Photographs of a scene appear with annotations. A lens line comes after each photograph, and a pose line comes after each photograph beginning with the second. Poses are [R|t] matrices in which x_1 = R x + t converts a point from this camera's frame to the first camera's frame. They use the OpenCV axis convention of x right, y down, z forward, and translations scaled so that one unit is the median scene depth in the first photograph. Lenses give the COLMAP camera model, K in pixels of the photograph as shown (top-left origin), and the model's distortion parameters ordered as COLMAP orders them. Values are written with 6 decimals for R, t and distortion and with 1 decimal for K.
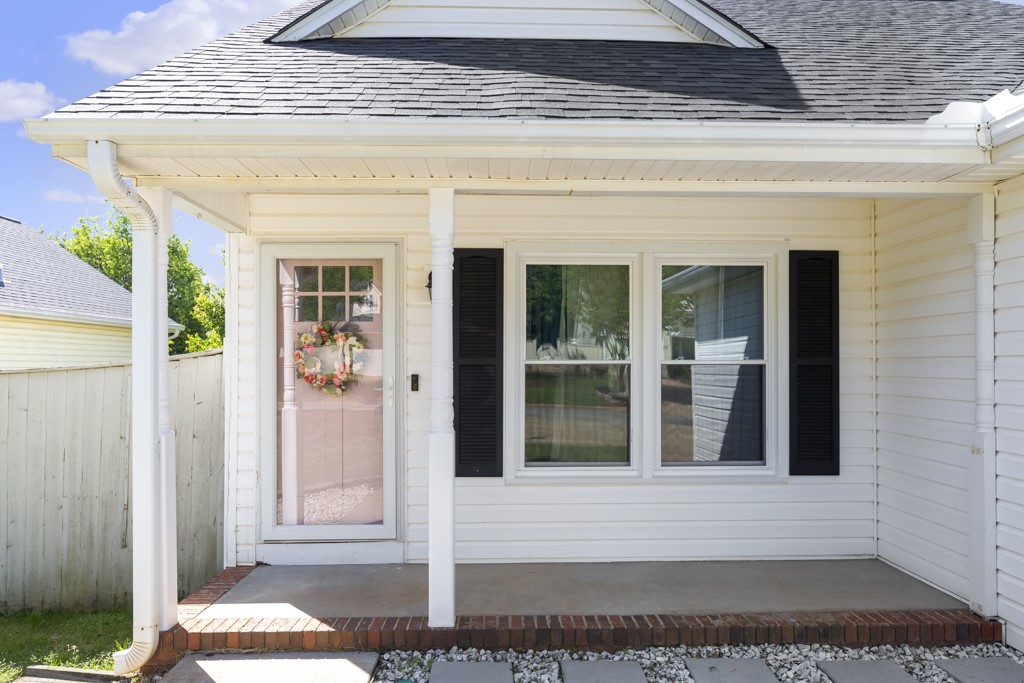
lens RADIAL K [[701.7, 0, 511.7], [0, 701.7, 363.1], [0, 0, 1]] dist [-0.001158, -0.002542]
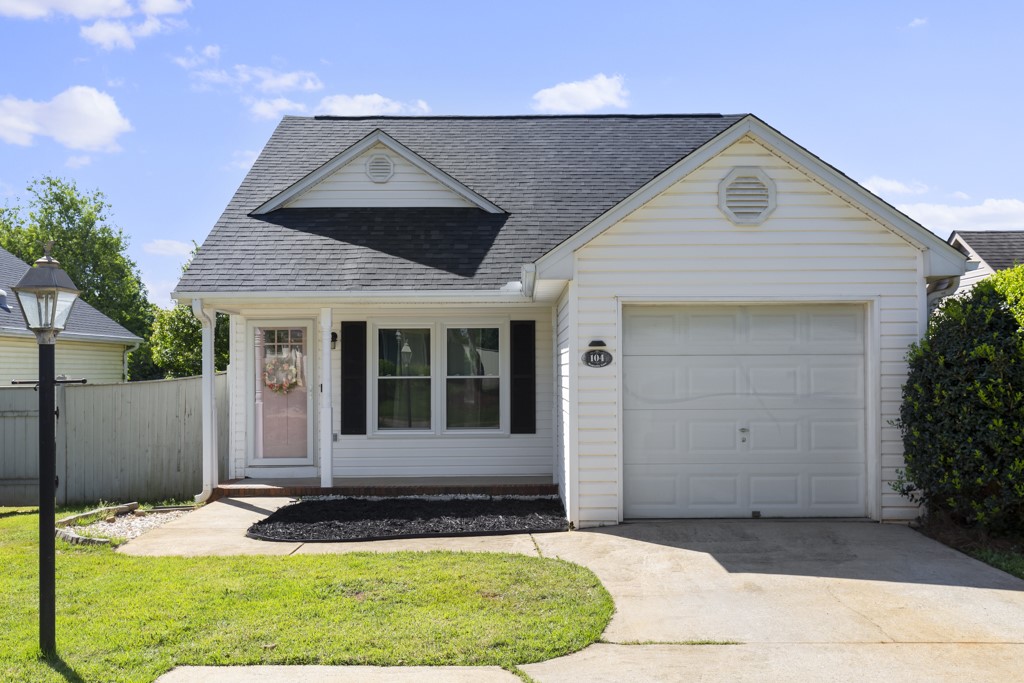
lens RADIAL K [[985.0, 0, 511.7], [0, 985.0, 346.3], [0, 0, 1]] dist [0.011551, 0.000000]
pose [[0.999636, -0.006285, -0.026225, 0.477237], [0.005728, 0.999757, -0.021263, -0.028582], [0.026353, 0.021106, 0.999430, -1.809509]]
